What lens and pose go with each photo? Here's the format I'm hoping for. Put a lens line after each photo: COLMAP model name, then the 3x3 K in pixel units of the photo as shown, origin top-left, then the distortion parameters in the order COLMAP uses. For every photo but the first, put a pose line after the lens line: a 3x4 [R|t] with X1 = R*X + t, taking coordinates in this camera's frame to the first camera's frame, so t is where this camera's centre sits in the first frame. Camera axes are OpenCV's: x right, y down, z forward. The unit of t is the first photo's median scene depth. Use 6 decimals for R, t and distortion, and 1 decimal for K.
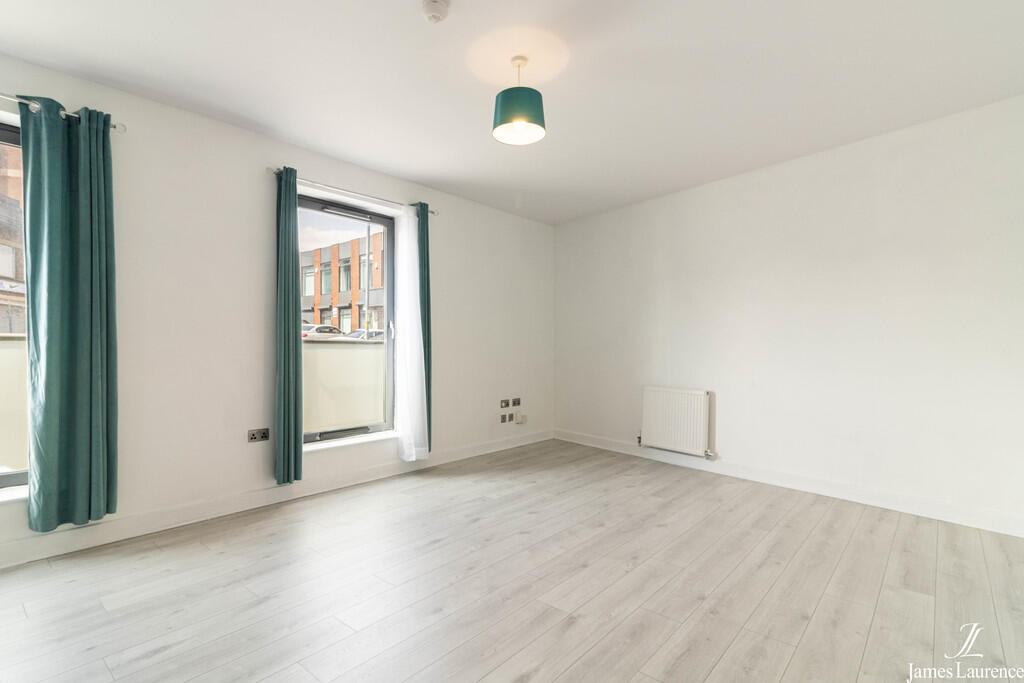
lens RADIAL K [[477.9, 0, 484.2], [0, 477.9, 351.5], [0, 0, 1]] dist [0.003667, 0.002056]
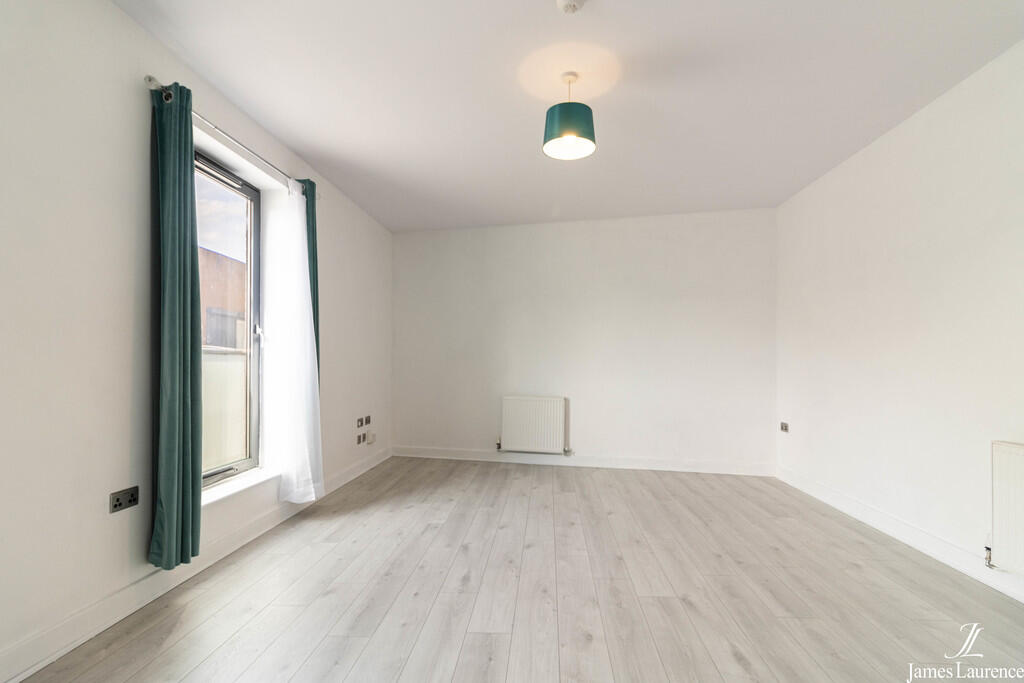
lens RADIAL K [[477.9, 0, 500.0], [0, 477.9, 363.0], [0, 0, 1]] dist [0.003667, 0.002056]
pose [[0.789448, -0.000194, 0.613818, -0.421465], [0.003168, 0.999988, -0.003758, 0.002121], [-0.613810, 0.004911, 0.789439, 0.186235]]
